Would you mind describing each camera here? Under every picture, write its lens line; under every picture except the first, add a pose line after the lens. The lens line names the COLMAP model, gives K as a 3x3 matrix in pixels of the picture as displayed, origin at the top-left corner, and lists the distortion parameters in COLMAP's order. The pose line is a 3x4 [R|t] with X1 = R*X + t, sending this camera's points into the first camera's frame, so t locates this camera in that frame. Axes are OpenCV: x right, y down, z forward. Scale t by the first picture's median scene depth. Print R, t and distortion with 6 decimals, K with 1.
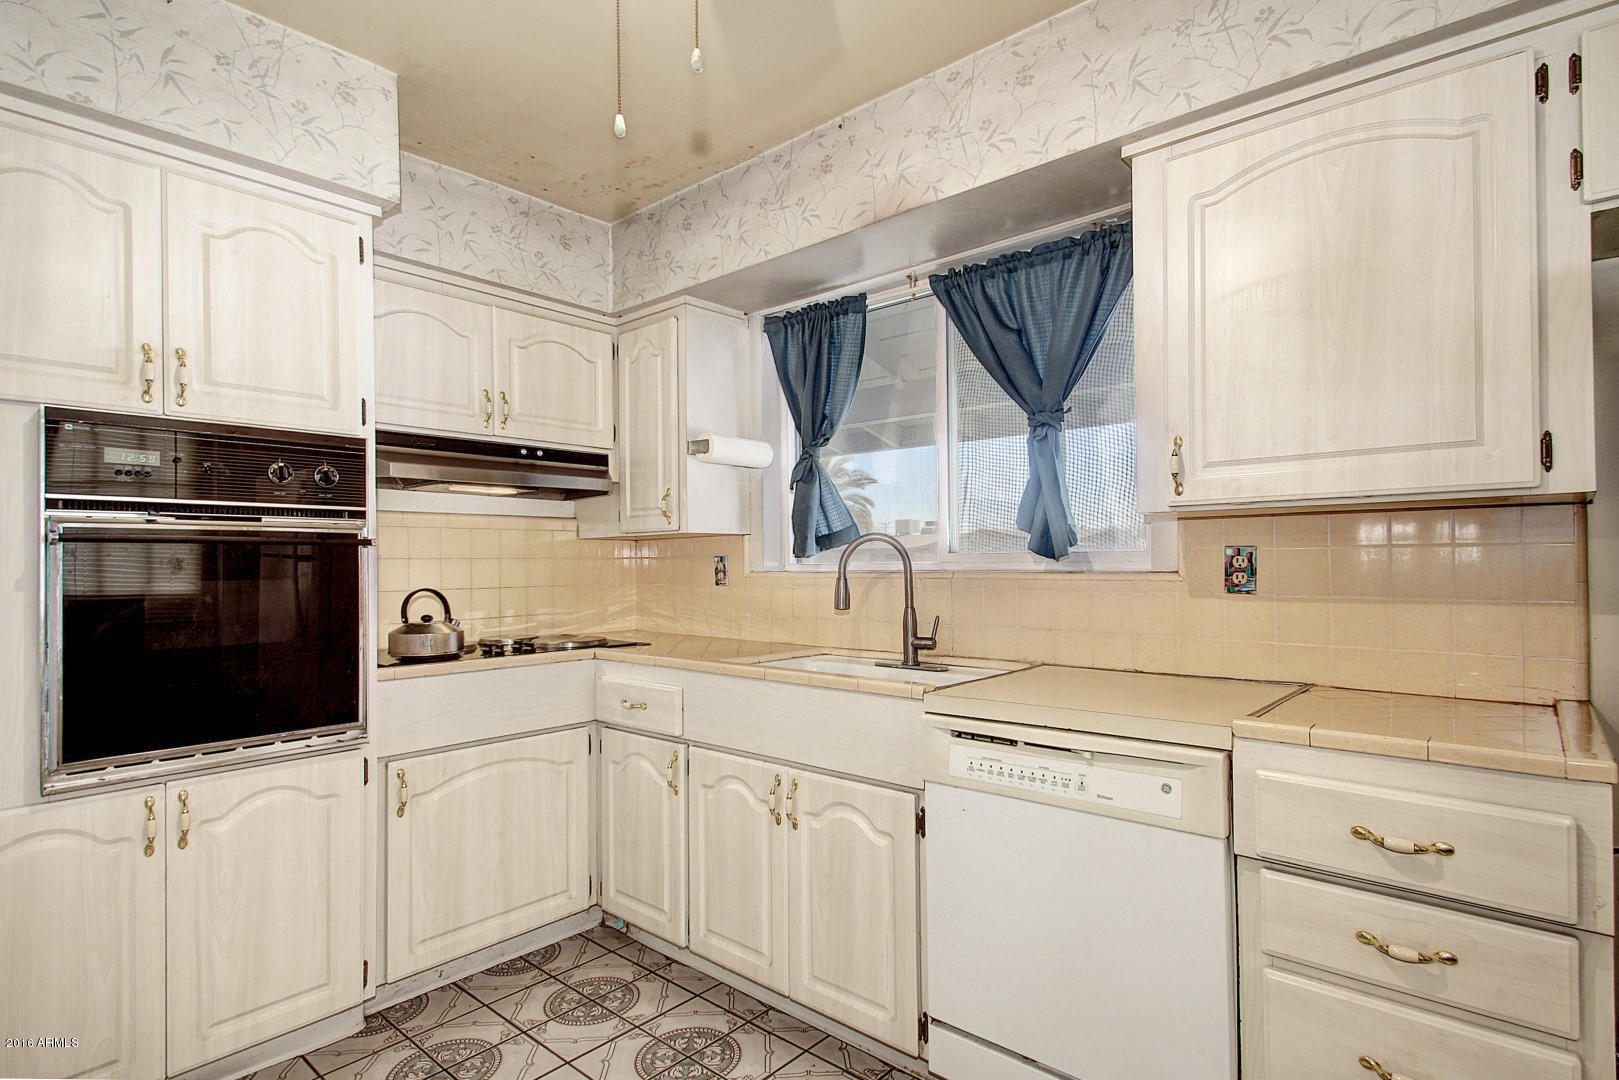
lens RADIAL K [[811.3, 0, 815.7], [0, 811.3, 555.9], [0, 0, 1]] dist [0.000886, -0.004864]
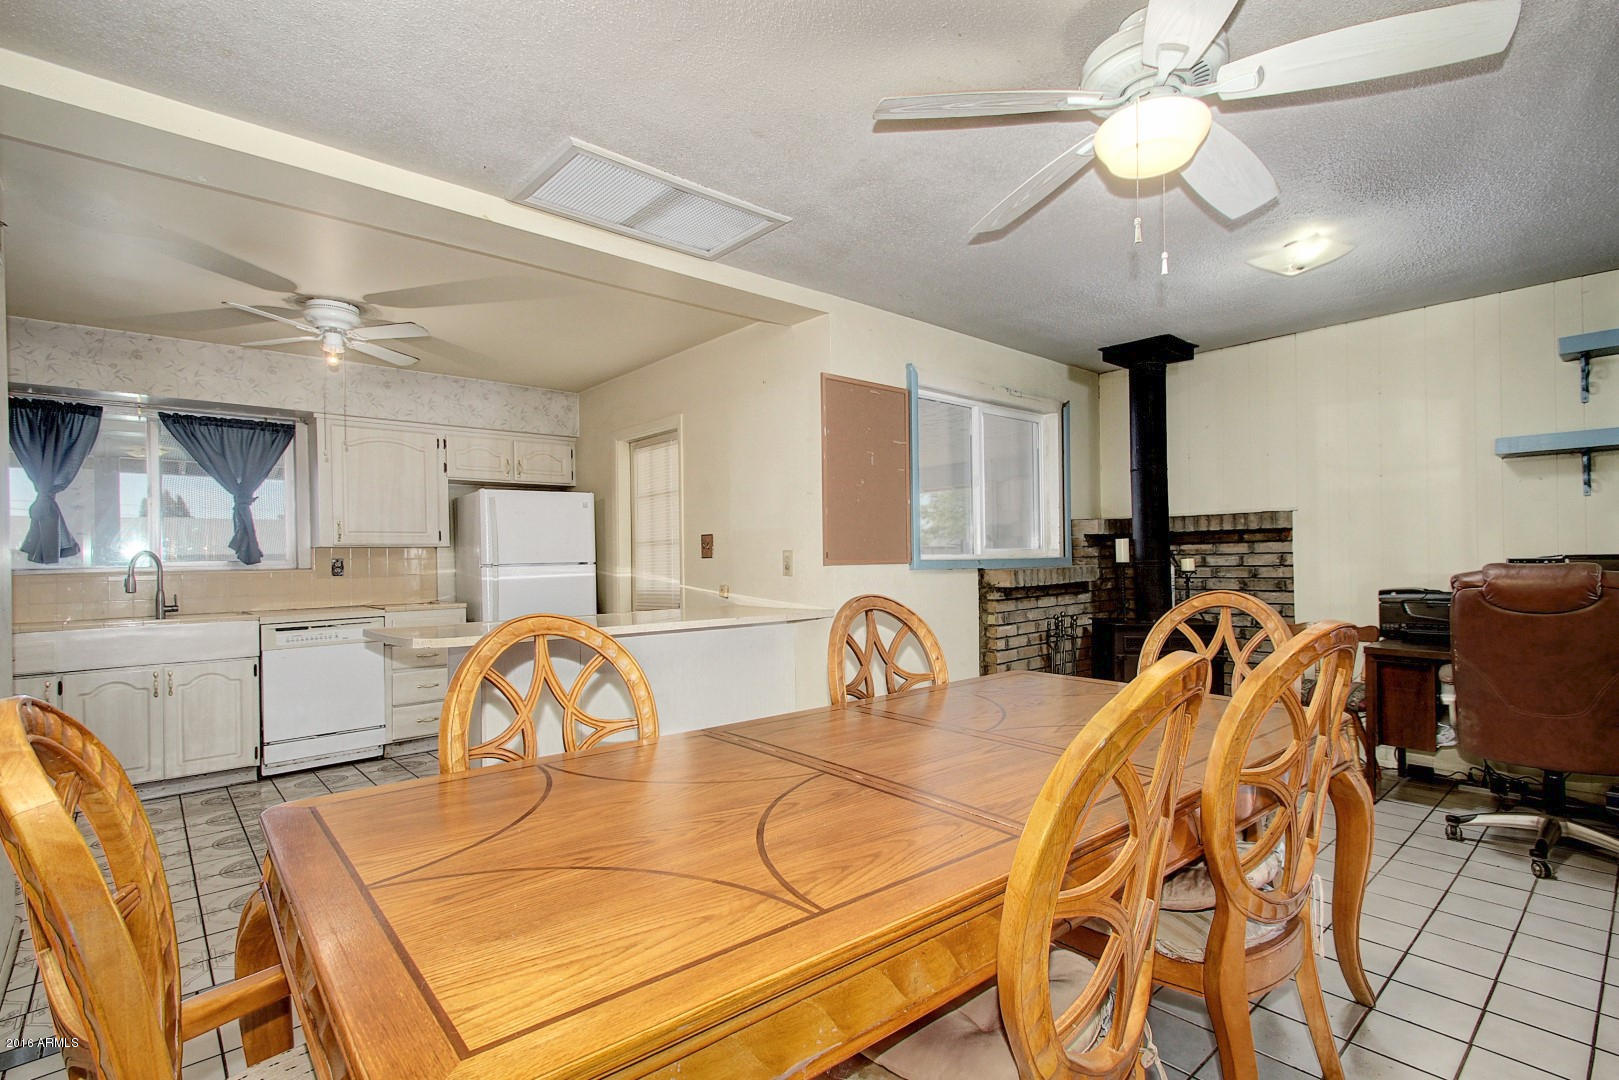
lens RADIAL K [[772.2, 0, 800.2], [0, 772.2, 545.4], [0, 0, 1]] dist [-0.003239, -0.000762]
pose [[0.134410, 0.019062, 0.990742, -1.780975], [0.009487, 0.999744, -0.020522, 0.011012], [-0.990880, 0.012157, 0.134195, -0.869688]]
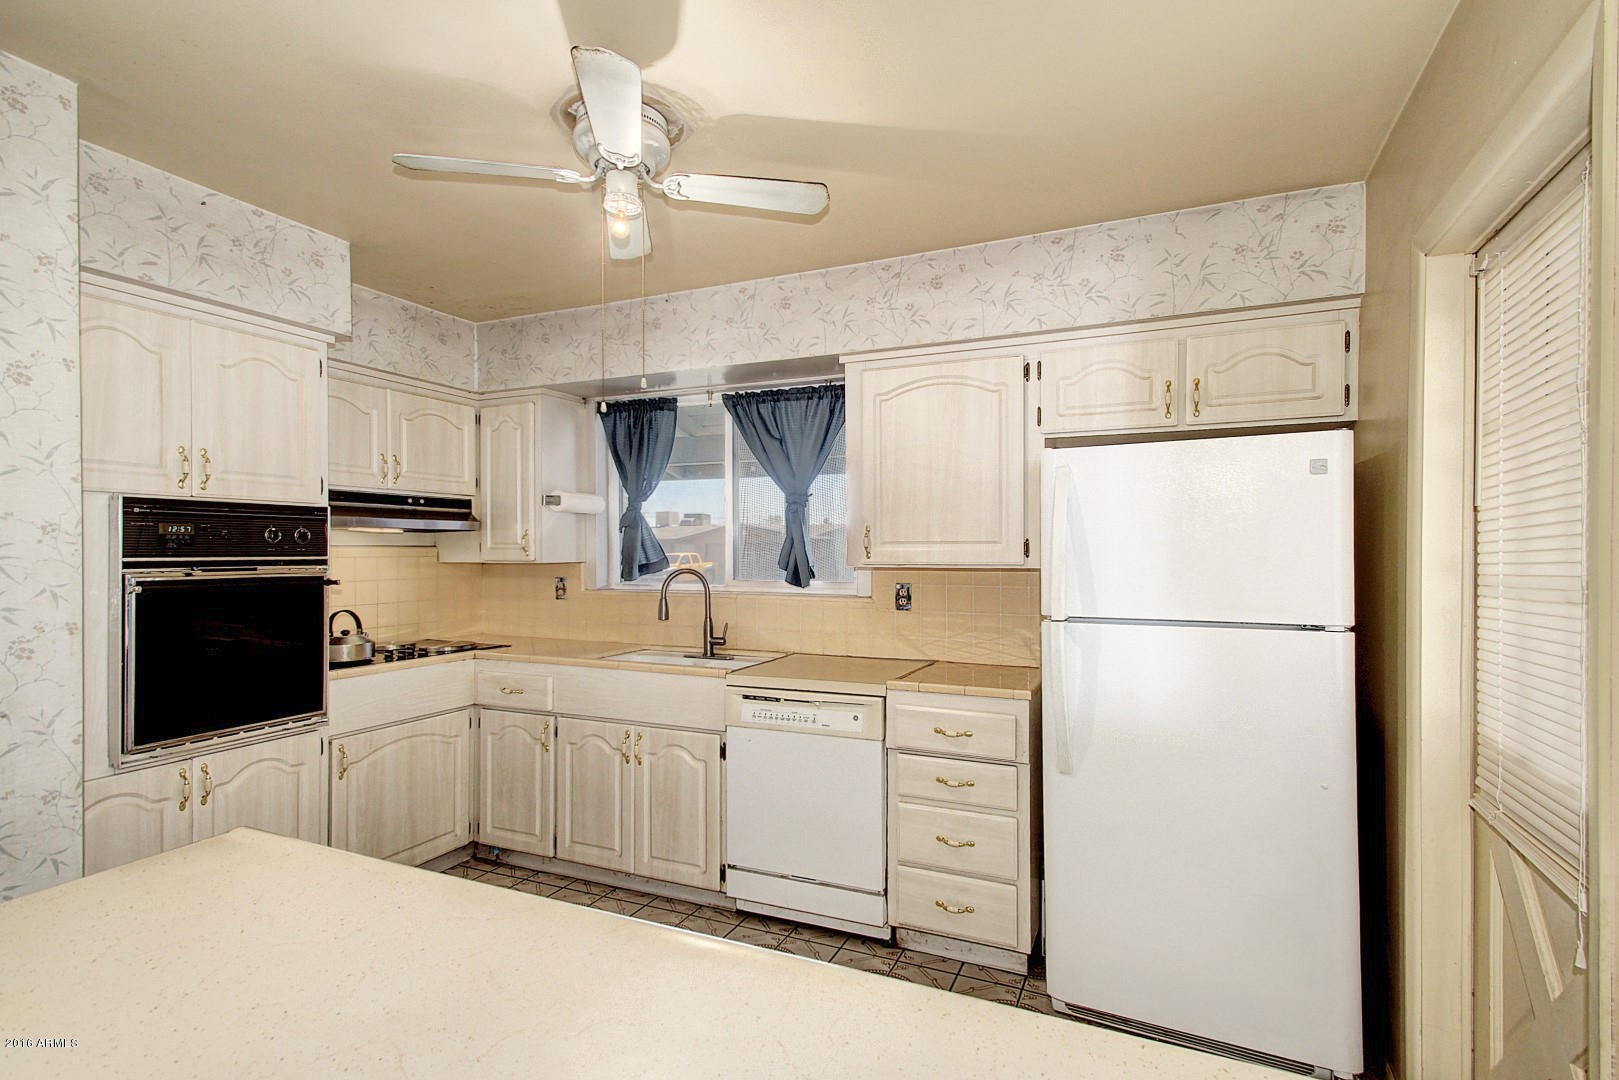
lens RADIAL K [[772.2, 0, 802.4], [0, 772.2, 548.3], [0, 0, 1]] dist [-0.003239, -0.000762]
pose [[0.958946, 0.007693, 0.283483, -0.150257], [-0.008632, 0.999961, 0.002064, -0.084667], [-0.283456, -0.004426, 0.958975, -0.510489]]
